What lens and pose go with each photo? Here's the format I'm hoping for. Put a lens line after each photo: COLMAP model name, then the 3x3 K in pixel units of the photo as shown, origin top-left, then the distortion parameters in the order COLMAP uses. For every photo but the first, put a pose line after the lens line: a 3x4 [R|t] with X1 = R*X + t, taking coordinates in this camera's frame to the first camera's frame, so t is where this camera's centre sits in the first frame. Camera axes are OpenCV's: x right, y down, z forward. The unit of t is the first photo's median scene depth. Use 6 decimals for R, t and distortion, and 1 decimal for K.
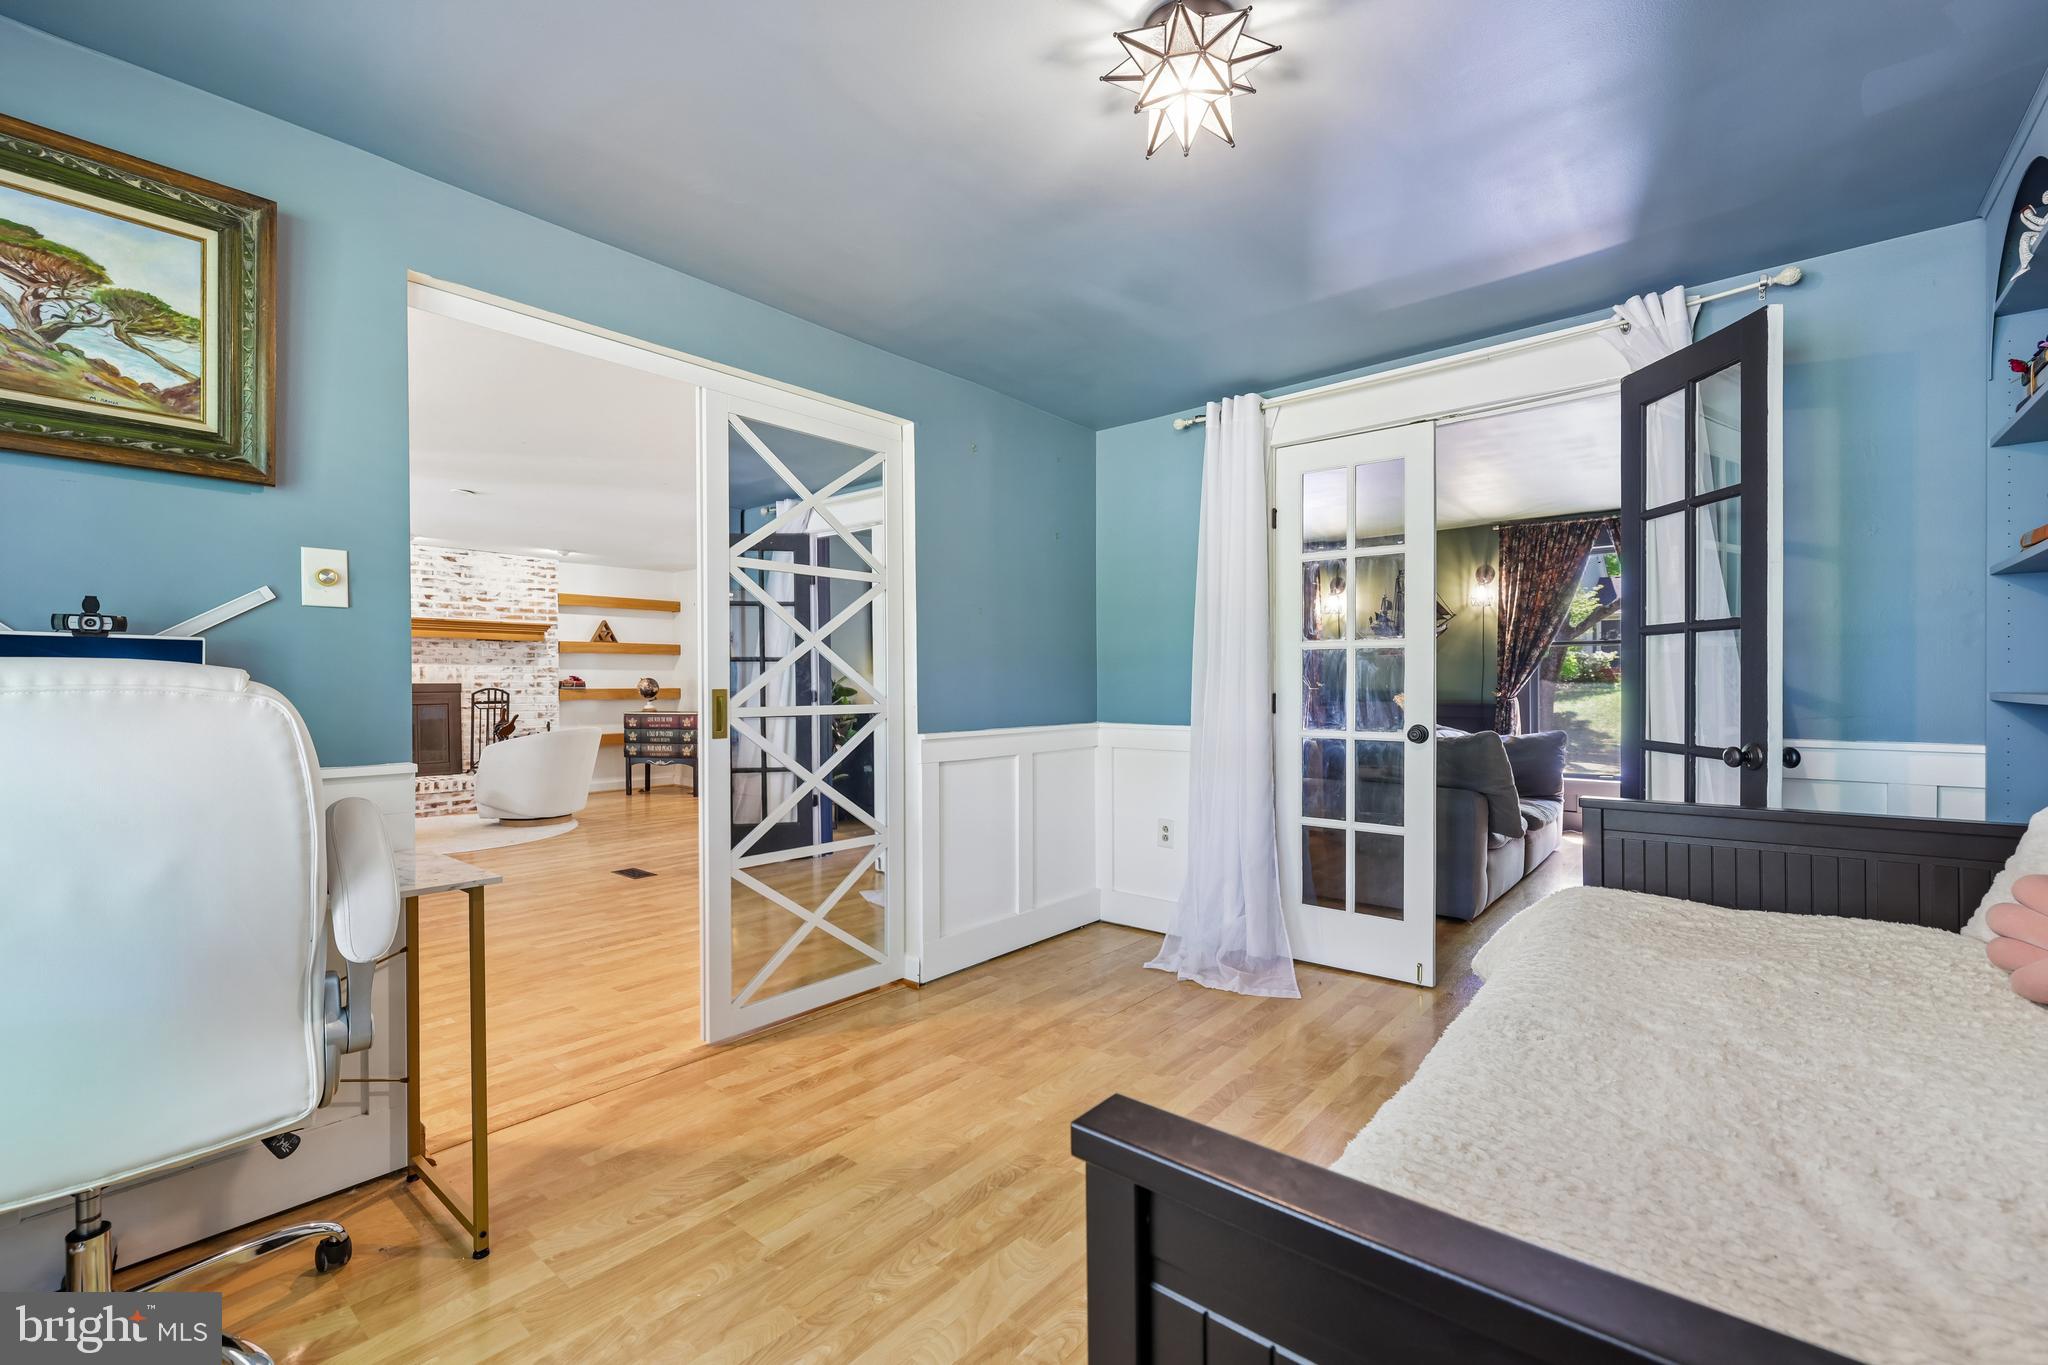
lens RADIAL K [[897.1, 0, 1027.5], [0, 897.1, 679.3], [0, 0, 1]] dist [-0.004070, 0.001971]
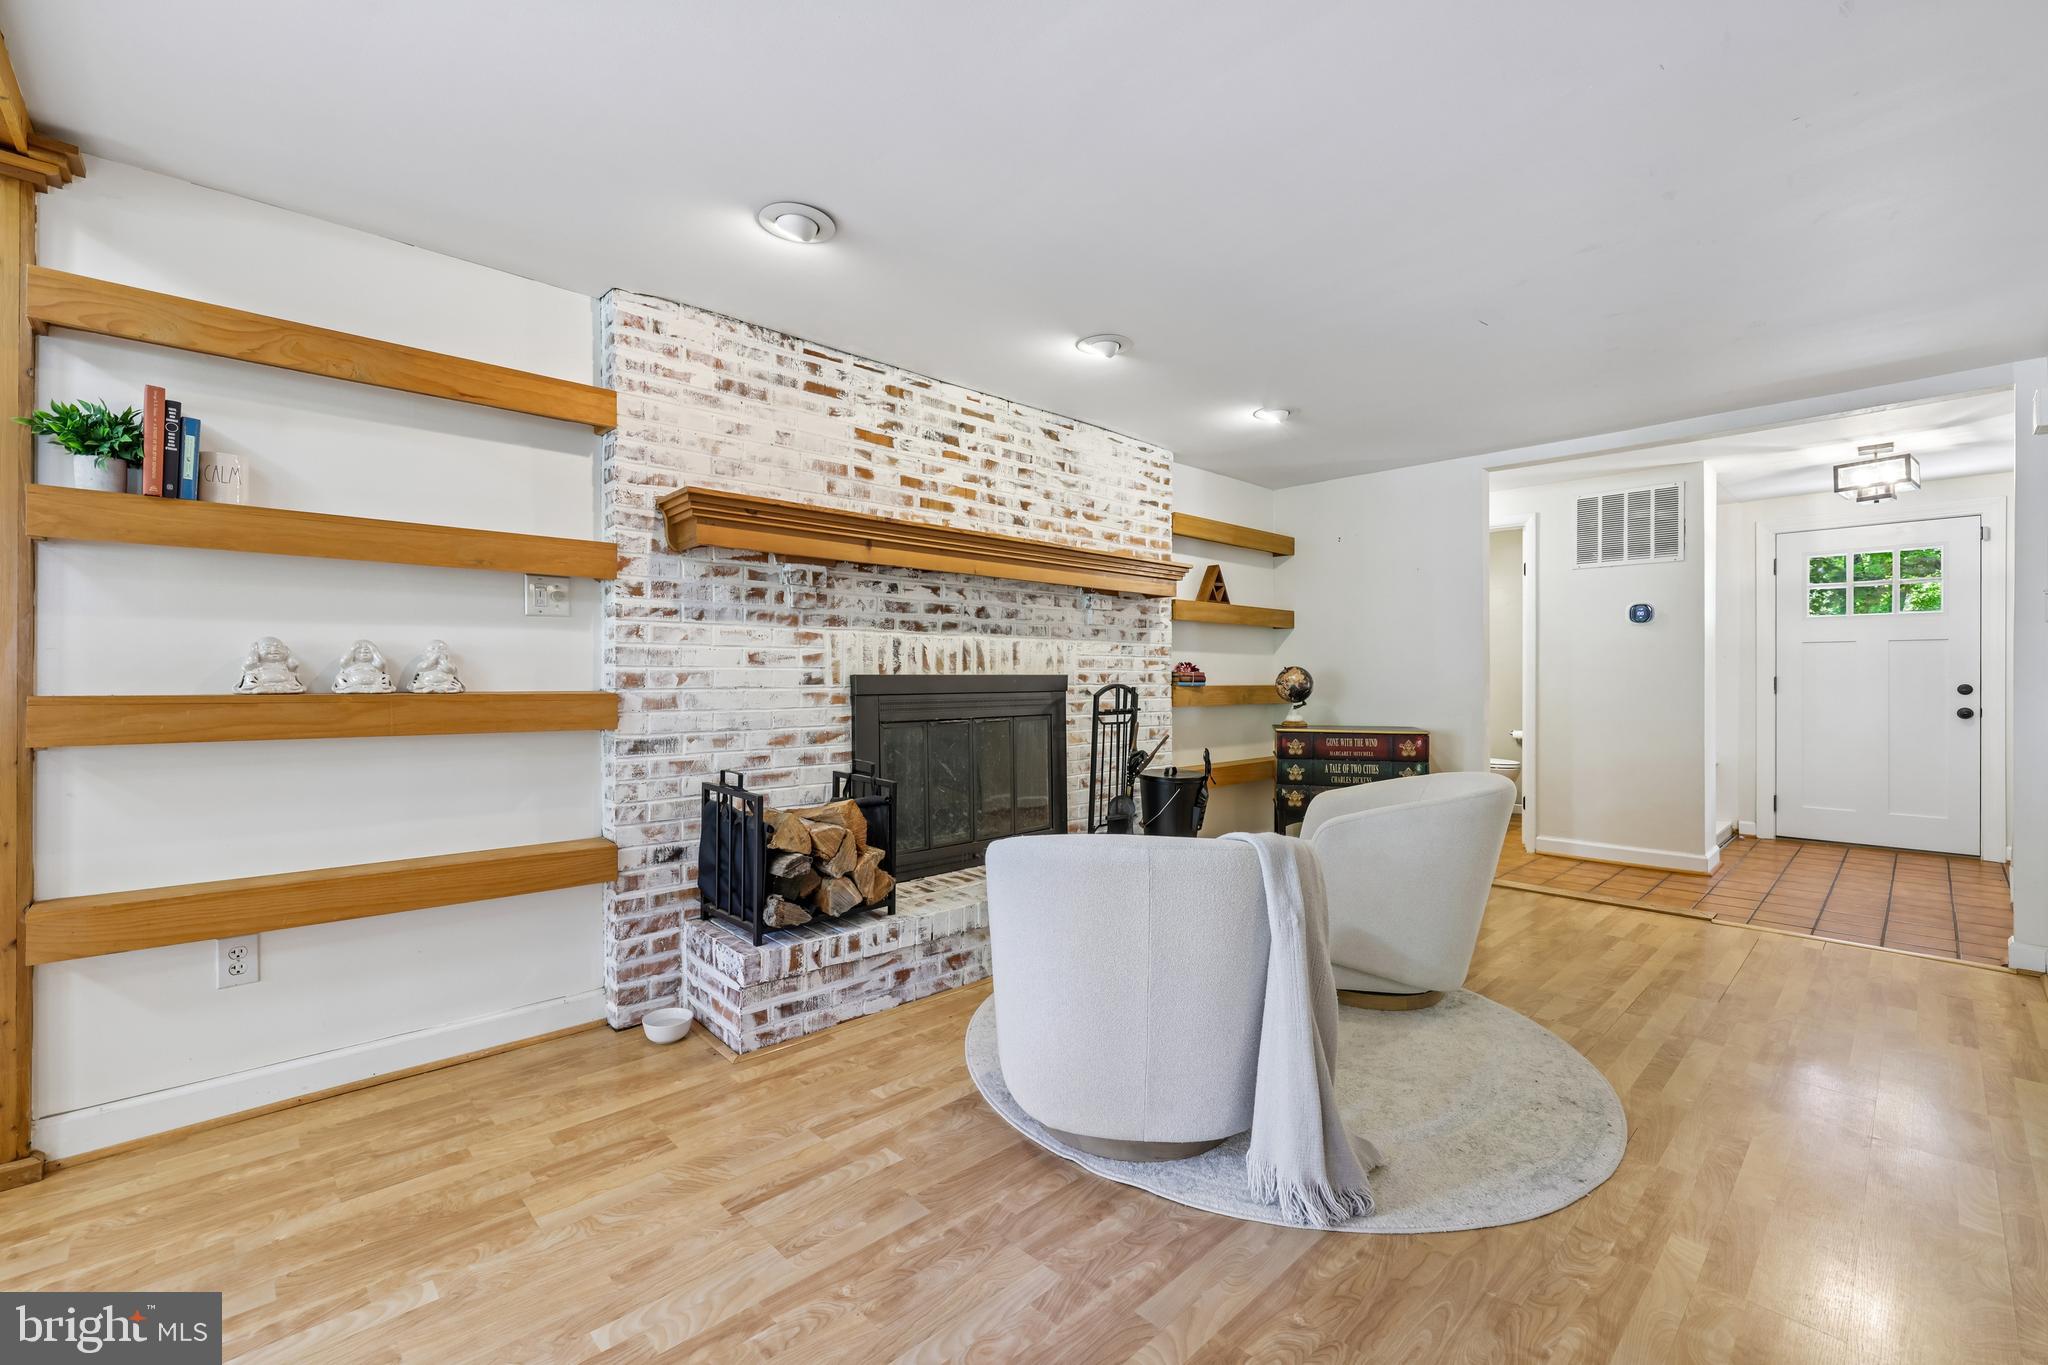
lens RADIAL K [[863.6, 0, 1009.4], [0, 863.6, 681.5], [0, 0, 1]] dist [-0.004370, 0.000187]
pose [[0.991861, 0.002685, -0.127300, -0.565281], [-0.001731, 0.999970, 0.007603, 0.004300], [0.127316, -0.007321, 0.991835, 0.468557]]
